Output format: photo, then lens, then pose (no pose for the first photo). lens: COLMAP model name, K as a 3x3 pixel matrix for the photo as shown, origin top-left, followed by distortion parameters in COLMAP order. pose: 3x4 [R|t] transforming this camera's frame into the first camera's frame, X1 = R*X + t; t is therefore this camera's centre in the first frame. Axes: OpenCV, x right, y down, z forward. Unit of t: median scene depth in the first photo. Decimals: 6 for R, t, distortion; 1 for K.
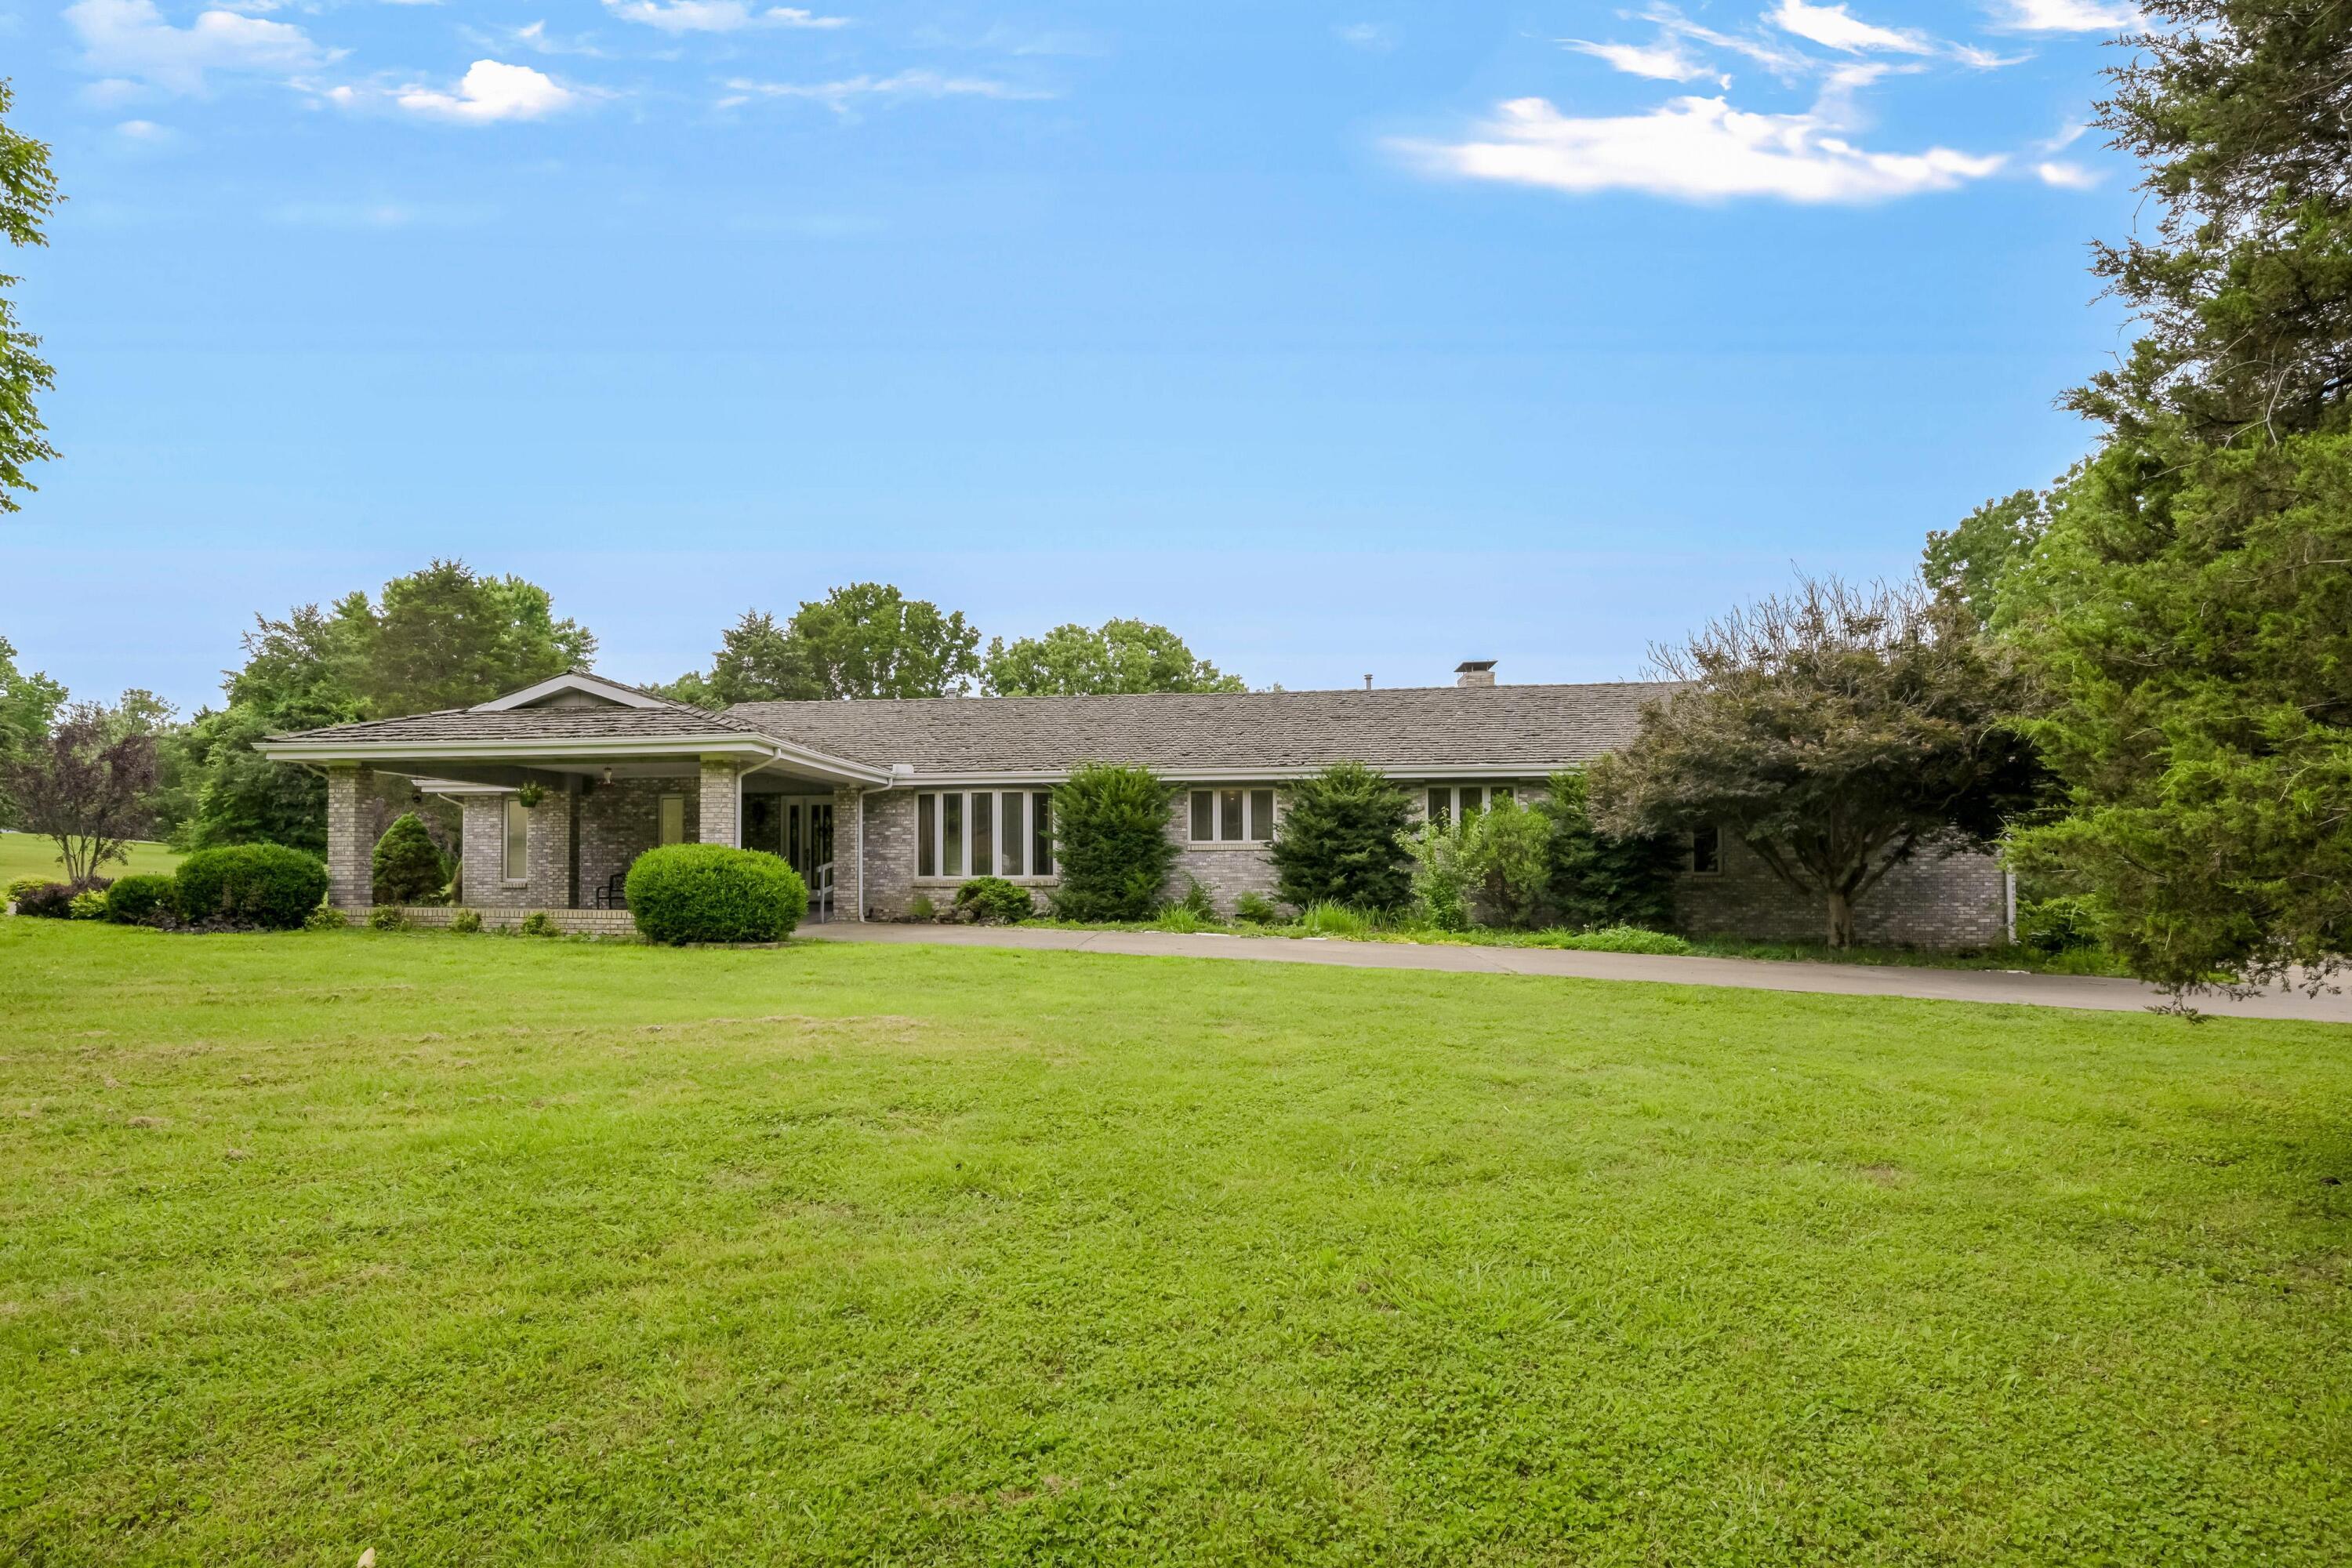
lens RADIAL K [[1053.3, 0, 1165.4], [0, 1053.3, 765.3], [0, 0, 1]] dist [0.000383, 0.000183]
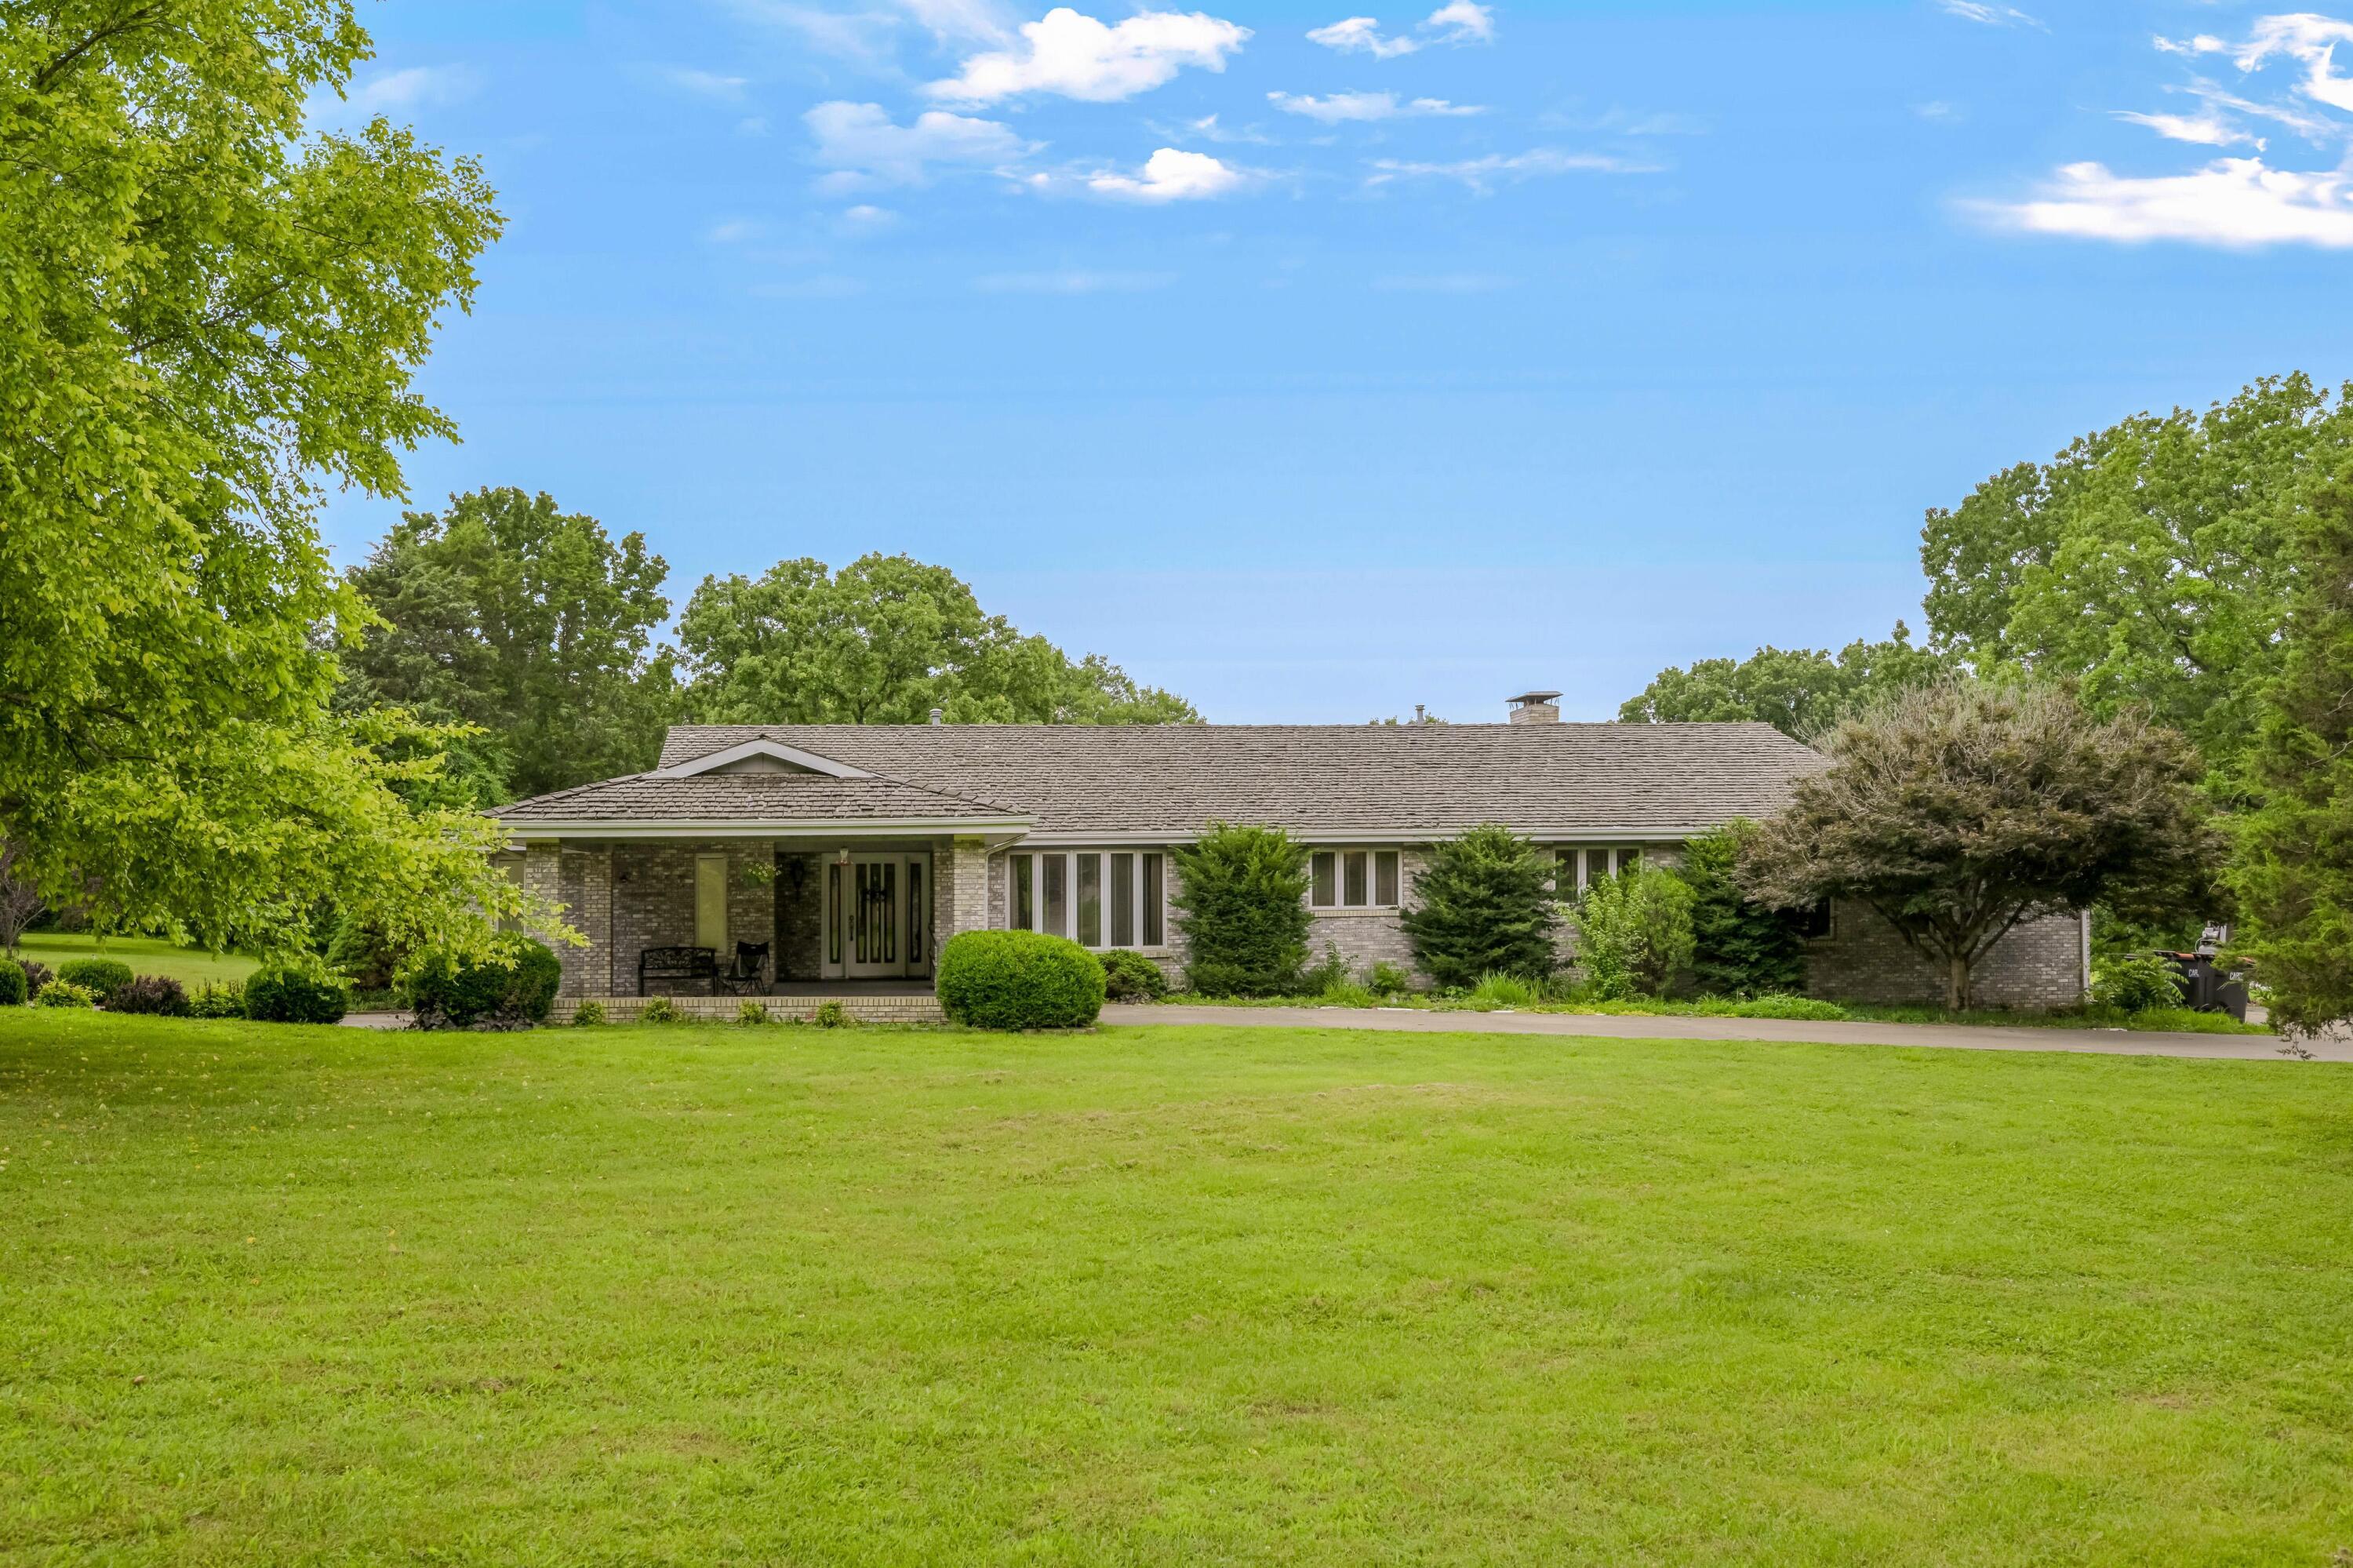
lens RADIAL K [[1607.3, 0, 1116.5], [0, 1607.3, 743.5], [0, 0, 1]] dist [-0.000707, -0.001363]
pose [[0.980089, 0.013801, 0.198080, -0.469960], [-0.014393, 0.999895, 0.001548, -0.077923], [-0.198038, -0.004368, 0.980185, -0.377671]]
